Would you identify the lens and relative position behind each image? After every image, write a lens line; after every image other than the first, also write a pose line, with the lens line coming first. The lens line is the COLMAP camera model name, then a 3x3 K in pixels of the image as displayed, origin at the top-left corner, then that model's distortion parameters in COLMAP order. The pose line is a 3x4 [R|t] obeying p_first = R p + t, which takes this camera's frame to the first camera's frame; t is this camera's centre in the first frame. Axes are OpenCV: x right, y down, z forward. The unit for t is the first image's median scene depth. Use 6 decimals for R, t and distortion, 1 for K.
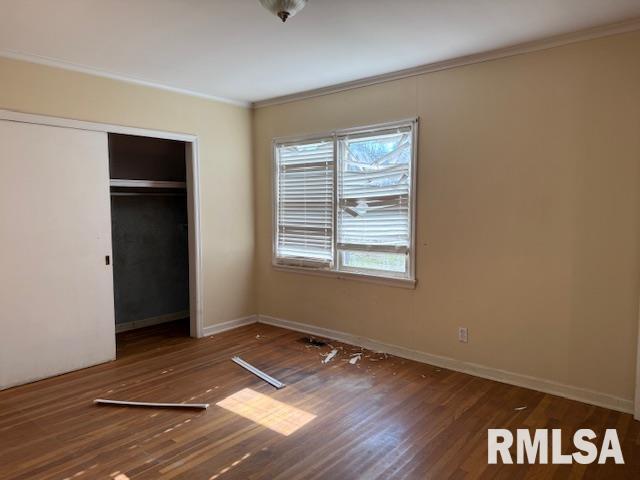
lens RADIAL K [[443.3, 0, 318.5], [0, 443.3, 232.3], [0, 0, 1]] dist [0.102400, -0.132652]
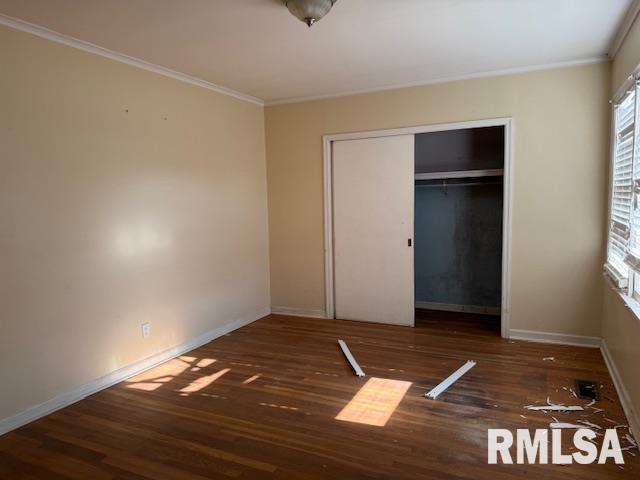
lens RADIAL K [[439.7, 0, 322.4], [0, 439.7, 241.5], [0, 0, 1]] dist [0.066178, -0.120347]
pose [[0.265969, 0.093172, -0.959468, 0.633740], [-0.038339, 0.995553, 0.086049, -0.035209], [0.963219, 0.013899, 0.268359, 0.496938]]
